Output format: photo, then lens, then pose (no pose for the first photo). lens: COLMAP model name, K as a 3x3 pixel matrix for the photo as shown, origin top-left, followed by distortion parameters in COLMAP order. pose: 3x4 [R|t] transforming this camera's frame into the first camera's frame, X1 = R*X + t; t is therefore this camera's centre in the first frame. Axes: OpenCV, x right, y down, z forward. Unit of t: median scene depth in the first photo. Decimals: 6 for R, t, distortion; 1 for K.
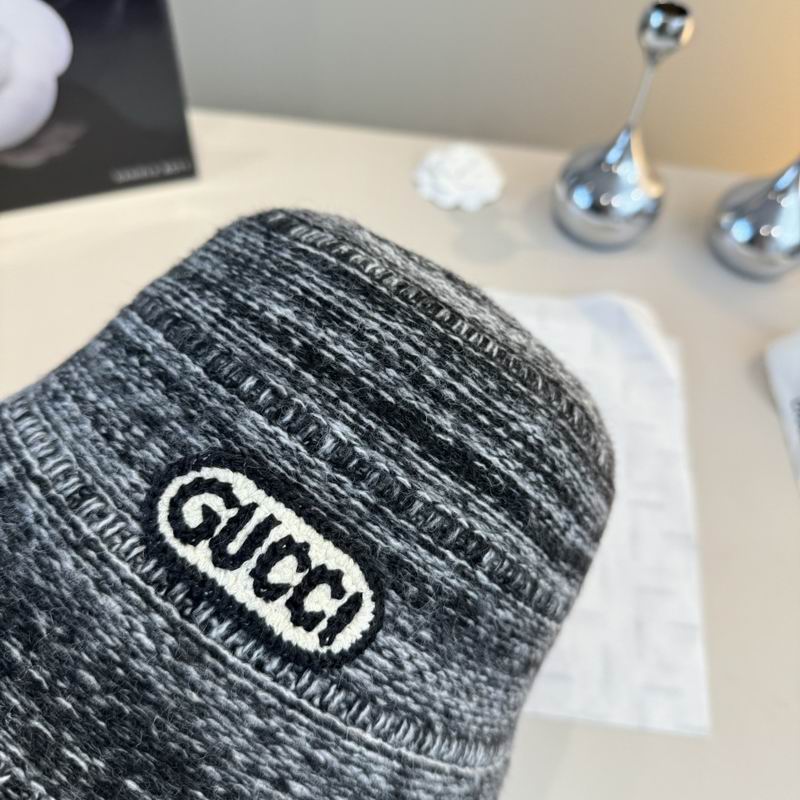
lens RADIAL K [[803.7, 0, 410.6], [0, 803.7, 403.1], [0, 0, 1]] dist [0.185126, -0.690435]
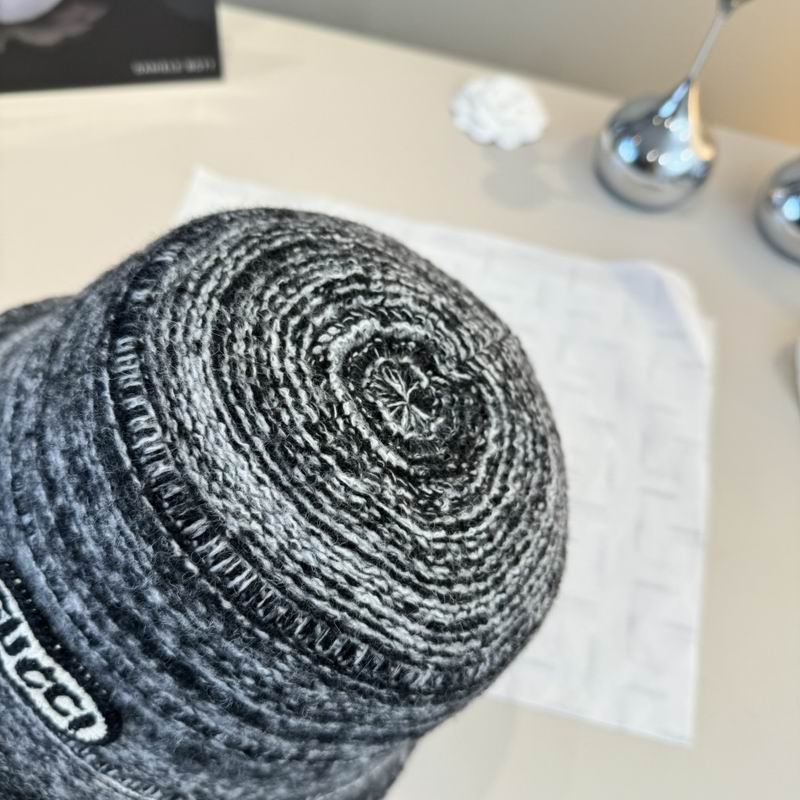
lens RADIAL K [[741.9, 0, 400.1], [0, 741.9, 369.9], [0, 0, 1]] dist [0.108088, -0.263370]
pose [[0.784781, 0.389704, -0.481923, 0.571203], [-0.111613, 0.853732, 0.508610, -0.736906], [0.609641, -0.345359, 0.713488, 0.665154]]
